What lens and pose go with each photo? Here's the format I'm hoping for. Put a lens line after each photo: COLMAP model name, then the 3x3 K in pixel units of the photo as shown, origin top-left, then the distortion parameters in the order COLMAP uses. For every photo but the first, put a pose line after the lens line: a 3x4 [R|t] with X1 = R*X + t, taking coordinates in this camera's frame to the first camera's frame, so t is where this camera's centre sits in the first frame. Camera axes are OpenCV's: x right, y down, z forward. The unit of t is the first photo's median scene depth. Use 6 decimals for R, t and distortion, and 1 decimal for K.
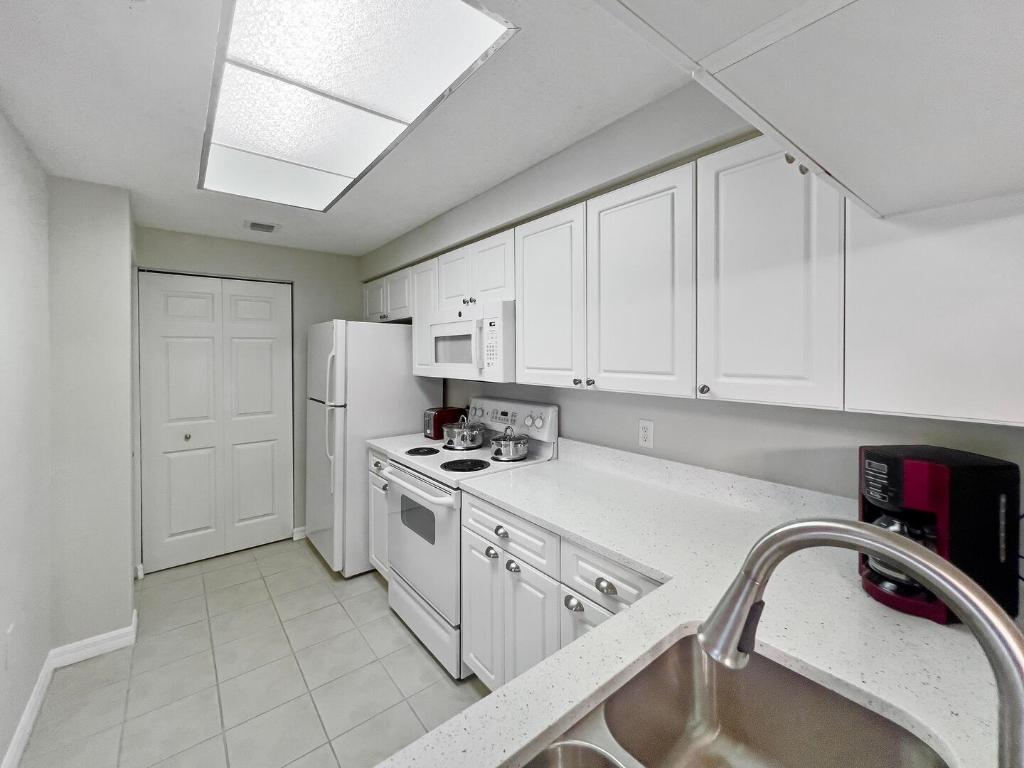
lens RADIAL K [[425.1, 0, 513.4], [0, 425.1, 355.0], [0, 0, 1]] dist [-0.000244, 0.000073]
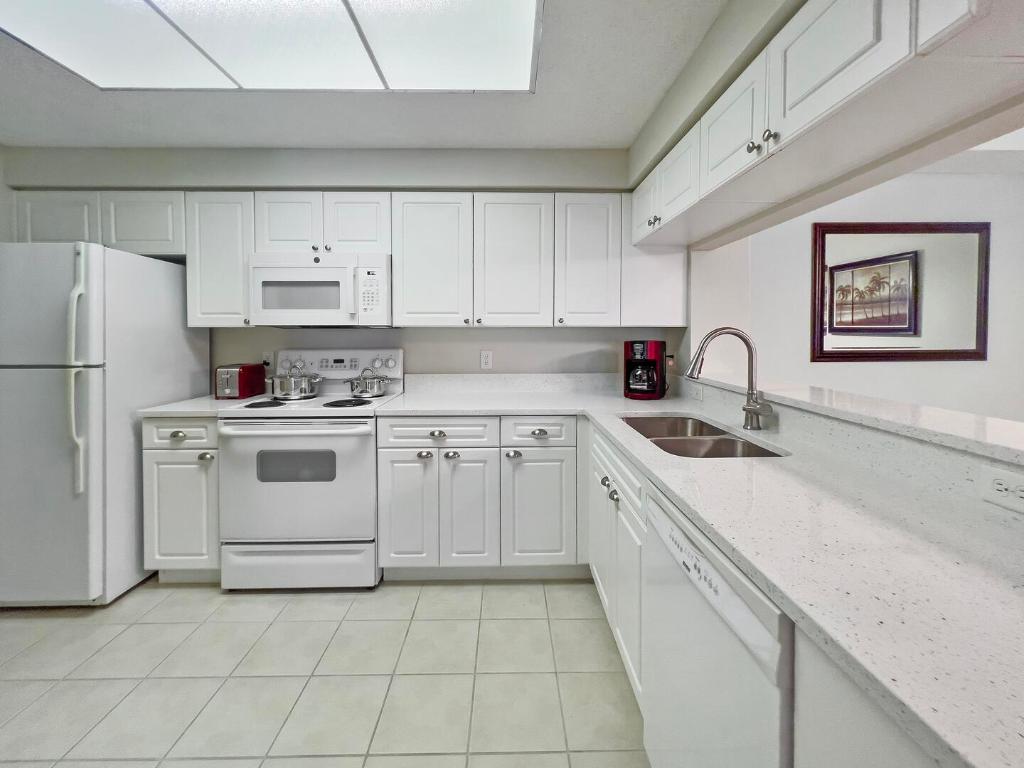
lens RADIAL K [[429.3, 0, 510.8], [0, 429.3, 340.5], [0, 0, 1]] dist [0.000332, -0.000011]
pose [[0.618167, -0.007820, 0.786008, -0.694754], [-0.000147, 0.999949, 0.010064, 0.090043], [-0.786047, -0.006337, 0.618135, 0.016351]]
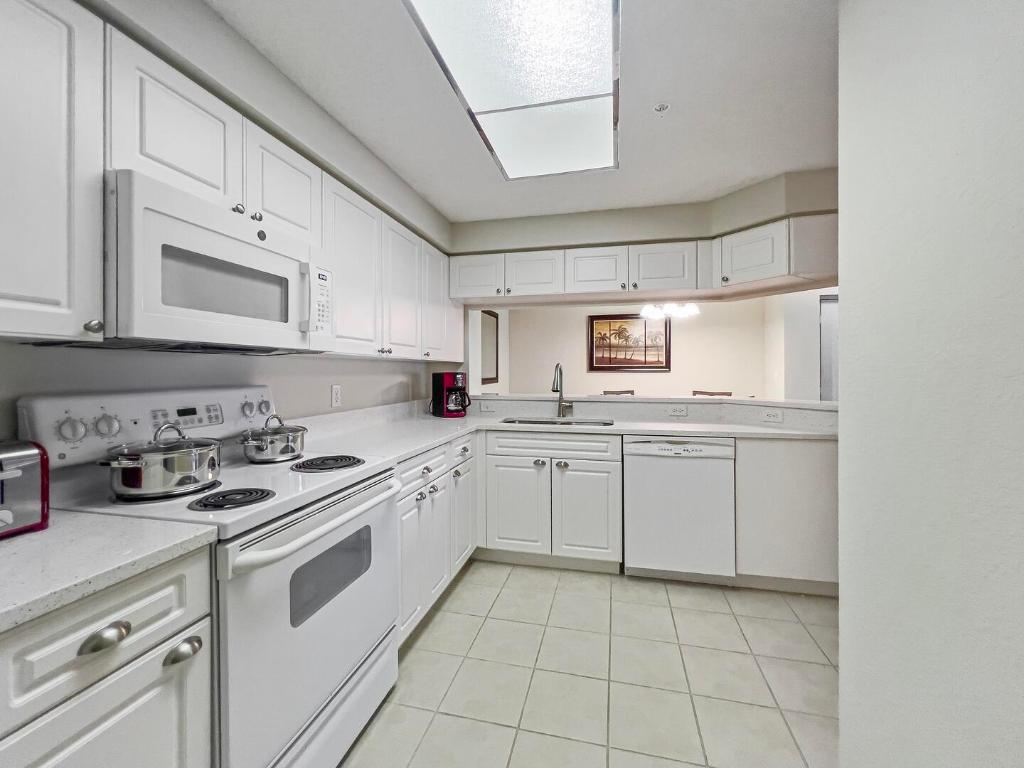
lens RADIAL K [[431.3, 0, 509.7], [0, 431.3, 372.8], [0, 0, 1]] dist [-0.000587, -0.000018]
pose [[-0.608735, 0.004520, 0.793360, -0.874922], [0.007779, 0.999970, 0.000271, 0.104644], [-0.793335, 0.006337, -0.608752, 1.187155]]
